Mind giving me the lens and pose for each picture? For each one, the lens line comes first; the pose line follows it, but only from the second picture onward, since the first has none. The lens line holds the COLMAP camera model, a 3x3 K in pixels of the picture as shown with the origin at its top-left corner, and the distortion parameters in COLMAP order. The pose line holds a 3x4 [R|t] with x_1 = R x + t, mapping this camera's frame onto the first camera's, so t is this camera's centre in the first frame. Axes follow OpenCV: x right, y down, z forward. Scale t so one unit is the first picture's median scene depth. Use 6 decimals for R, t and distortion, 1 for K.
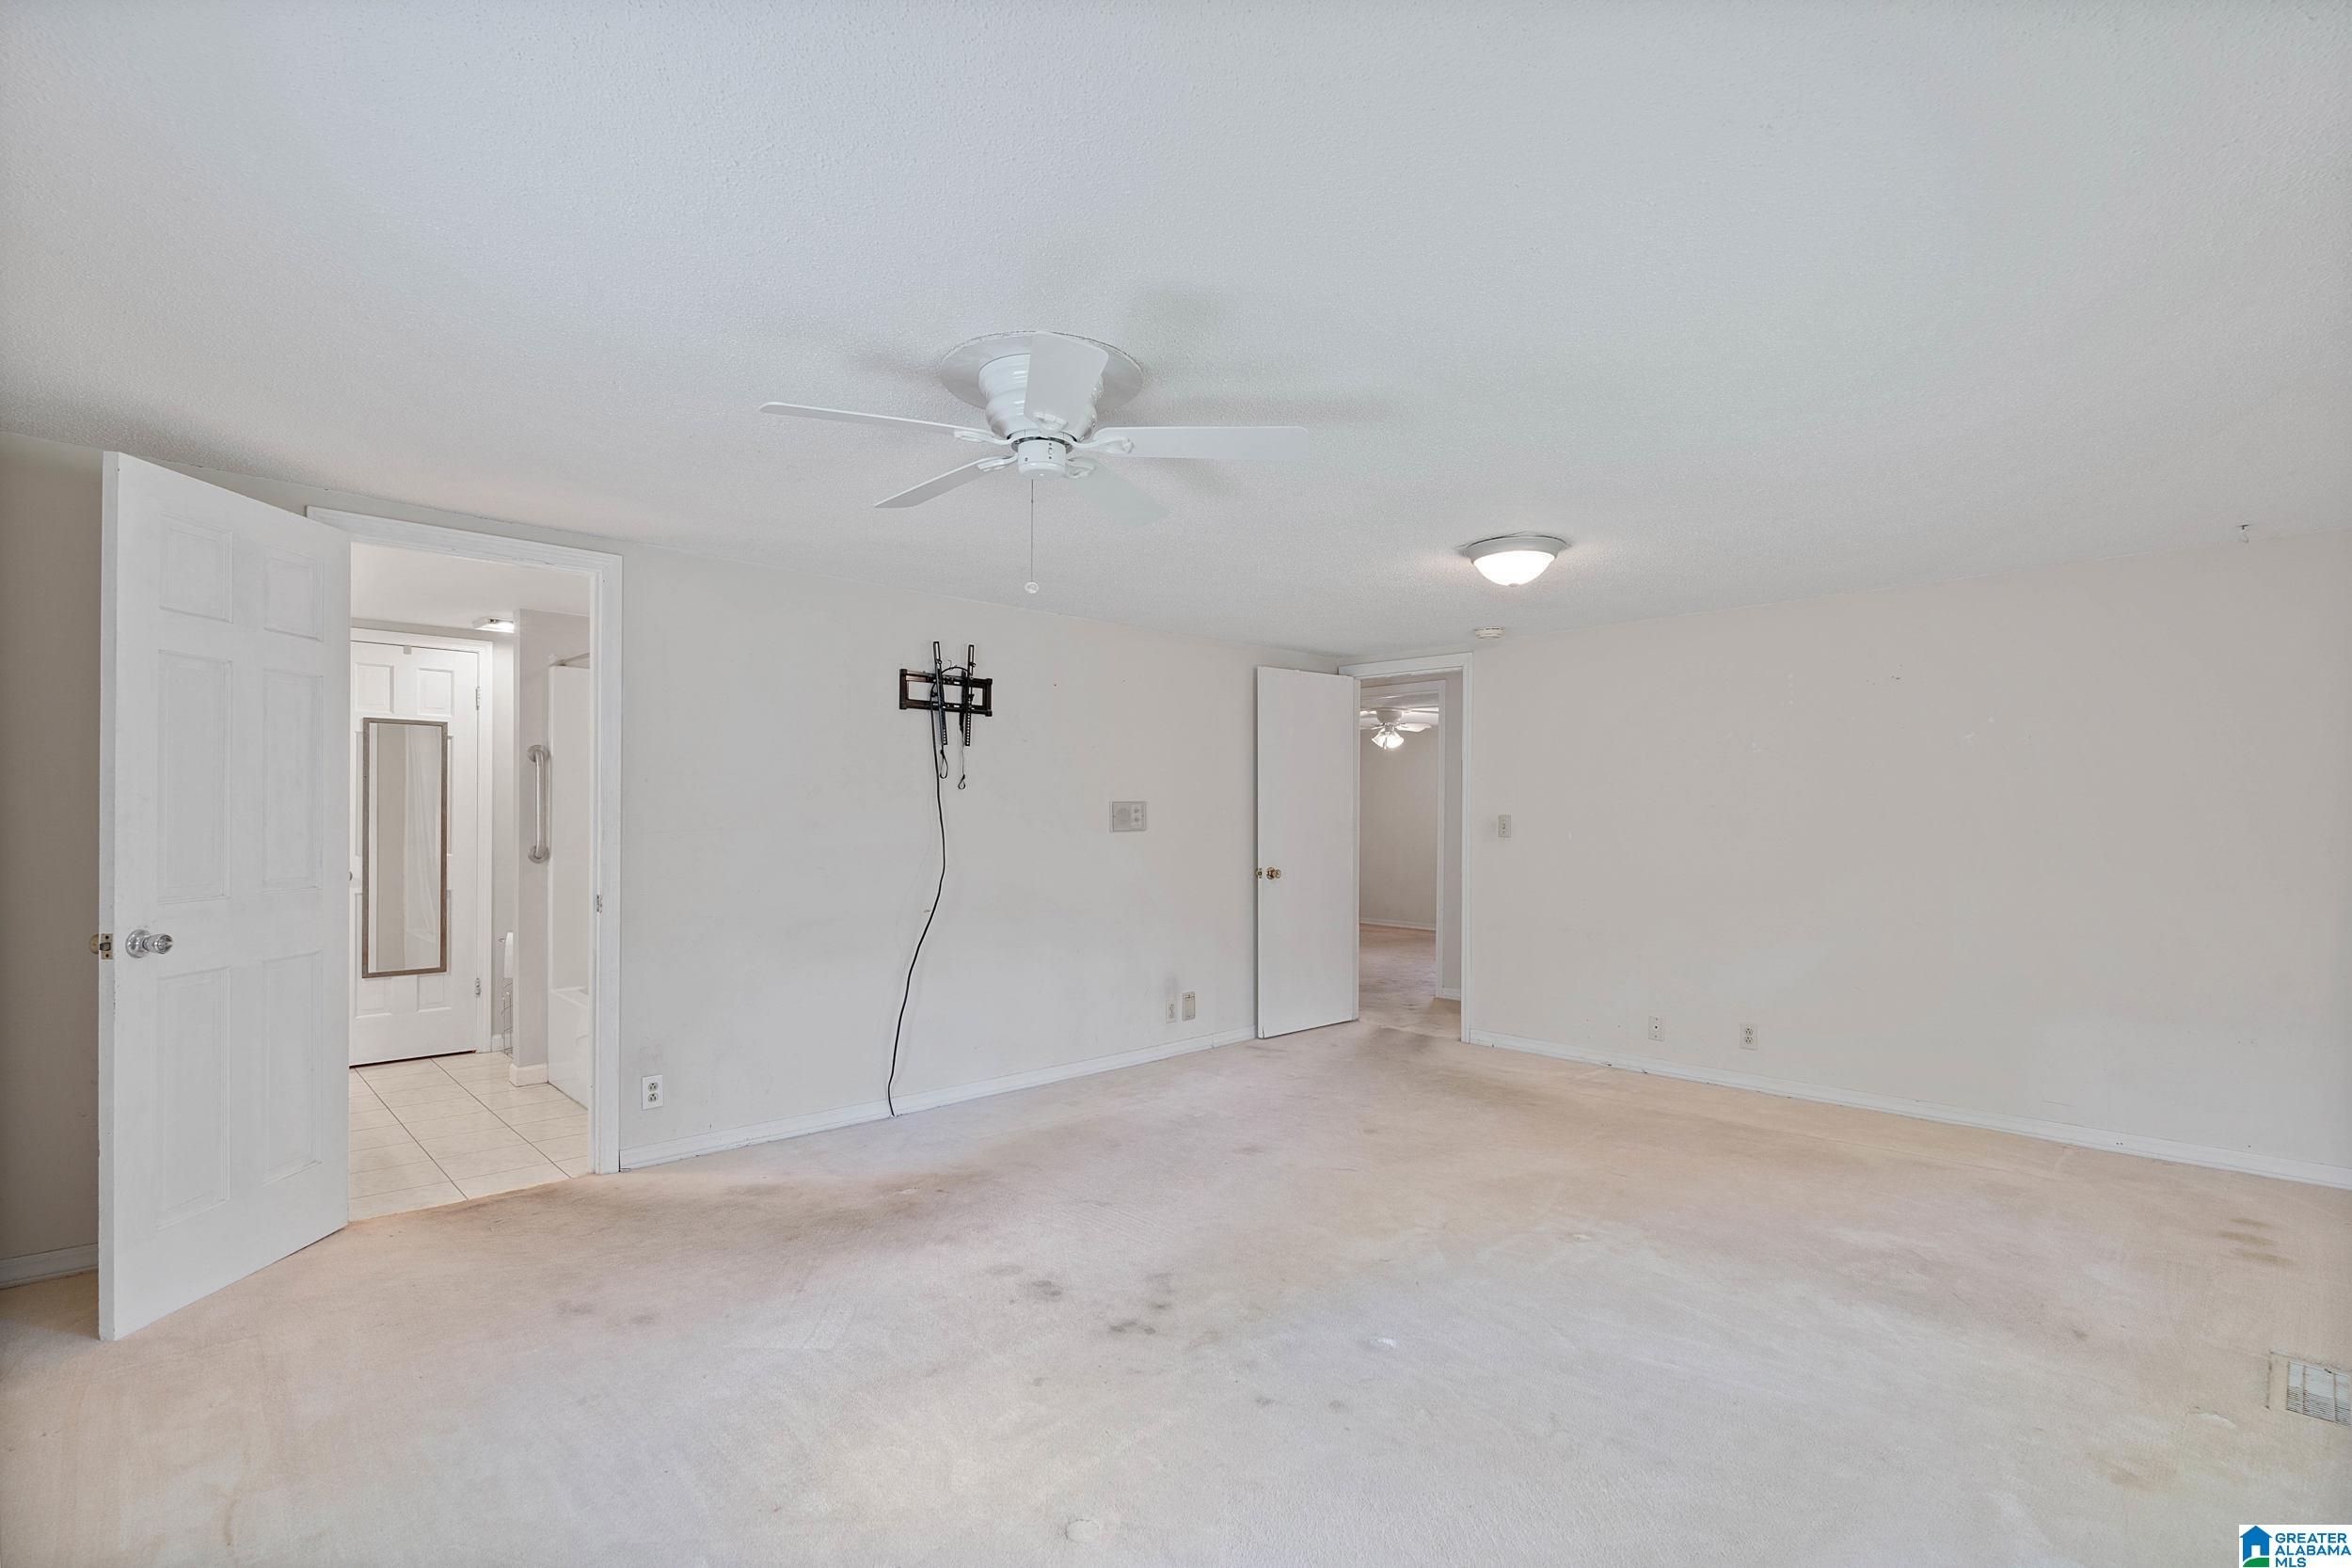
lens RADIAL K [[1079.2, 0, 1186.7], [0, 1079.2, 808.4], [0, 0, 1]] dist [-0.003675, -0.000497]
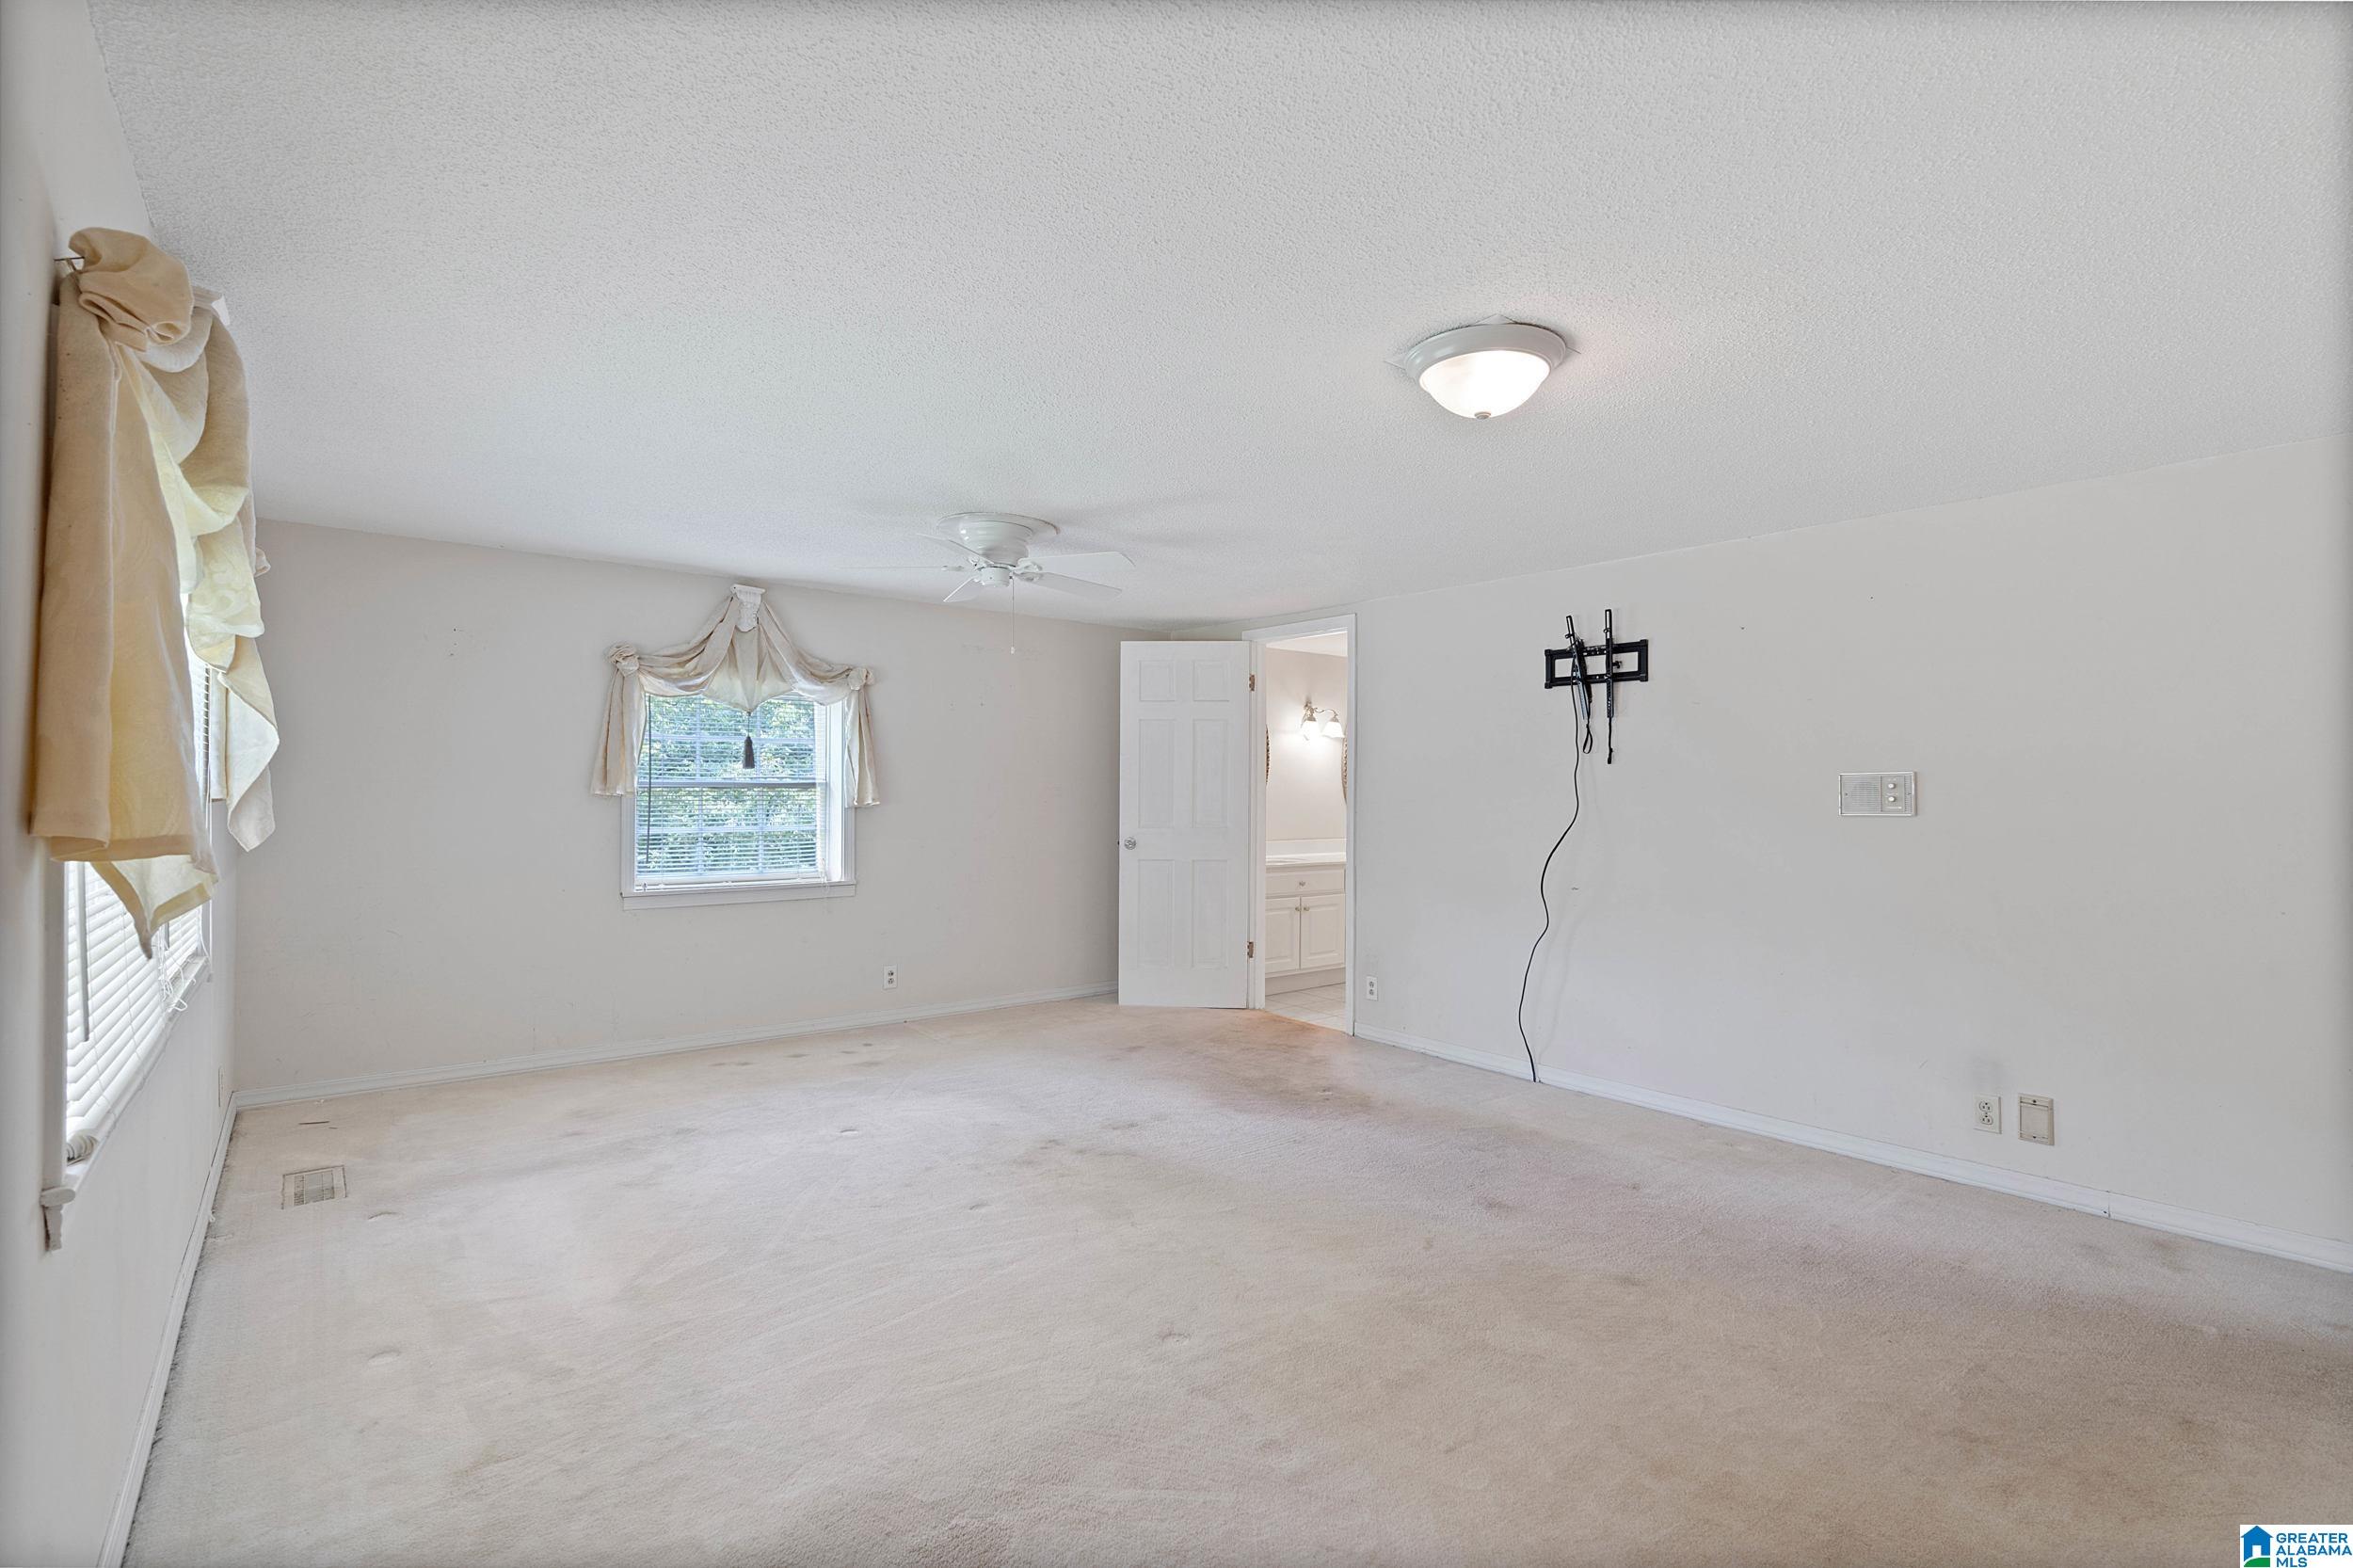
lens RADIAL K [[1079.7, 0, 1180.4], [0, 1079.7, 793.0], [0, 0, 1]] dist [-0.003675, -0.000497]
pose [[-0.084110, 0.006728, -0.996434, 0.763924], [0.005219, 0.999966, 0.006312, -0.001010], [0.996443, -0.004670, -0.084143, 0.715883]]
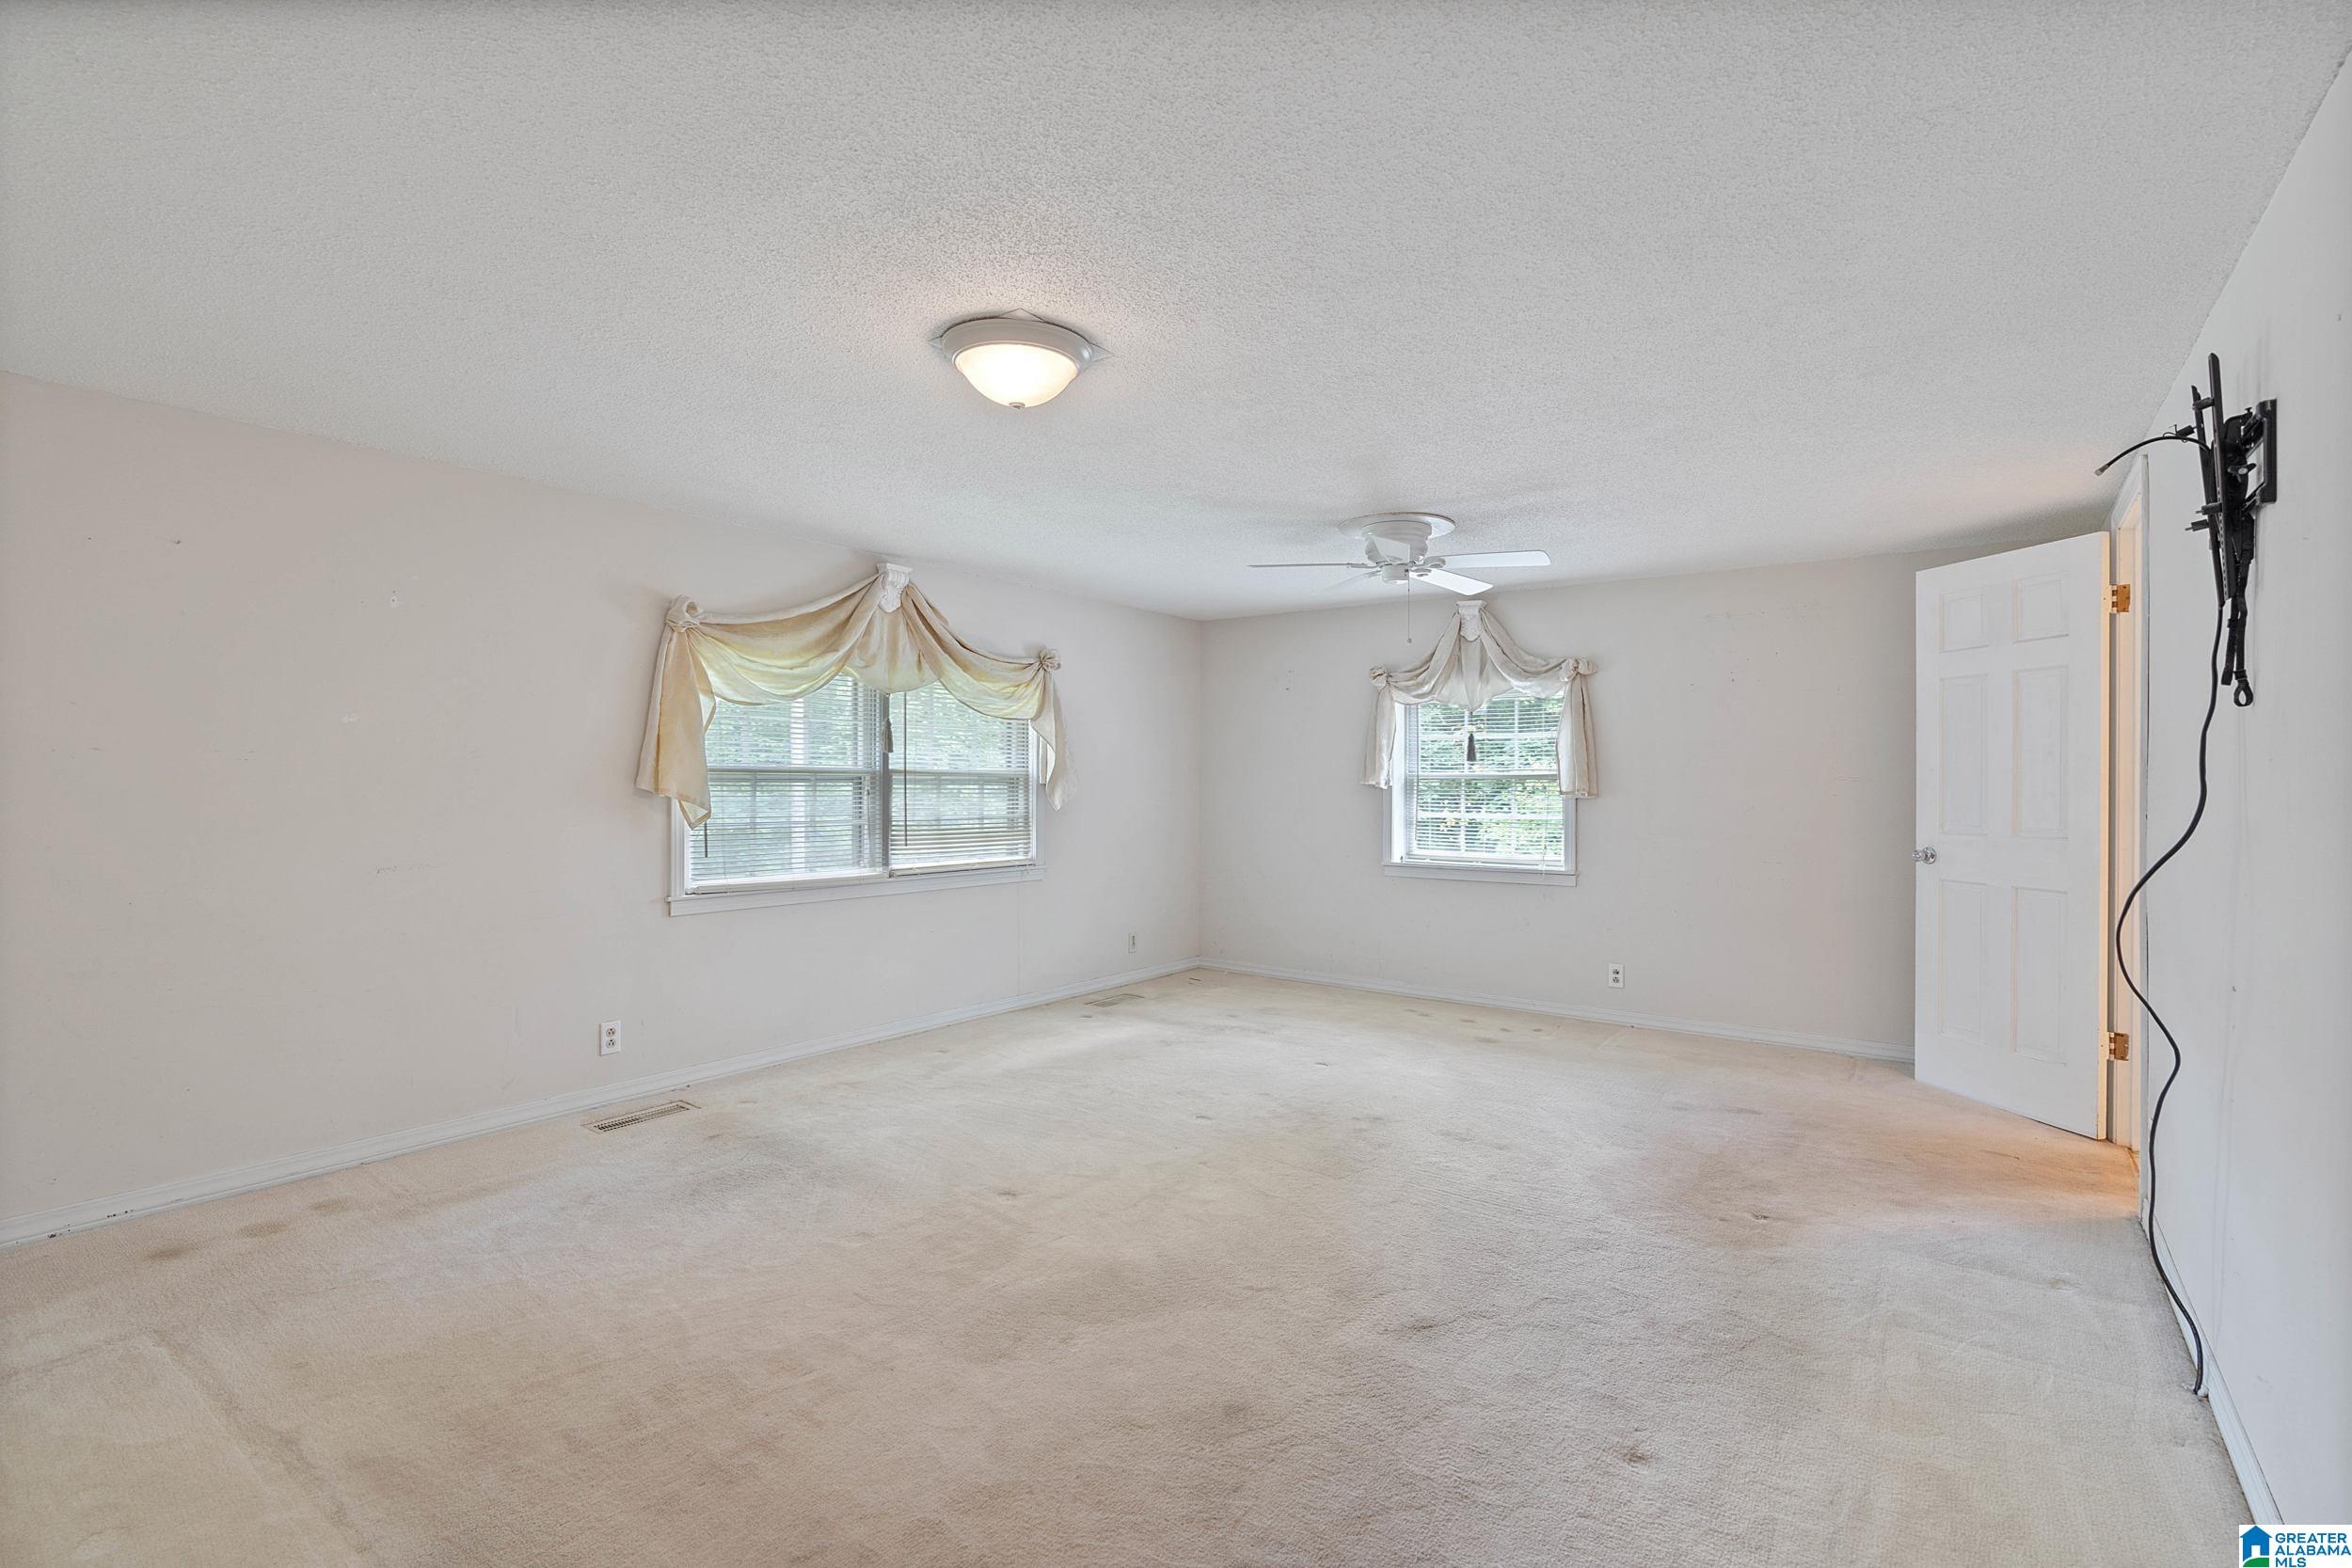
lens RADIAL K [[1079.2, 0, 1163.2], [0, 1079.2, 774.7], [0, 0, 1]] dist [-0.003675, -0.000497]
pose [[-0.987228, -0.002384, -0.159296, 0.262758], [0.000452, 0.999842, -0.017769, 0.015345], [0.159313, -0.017614, -0.987071, 1.345650]]
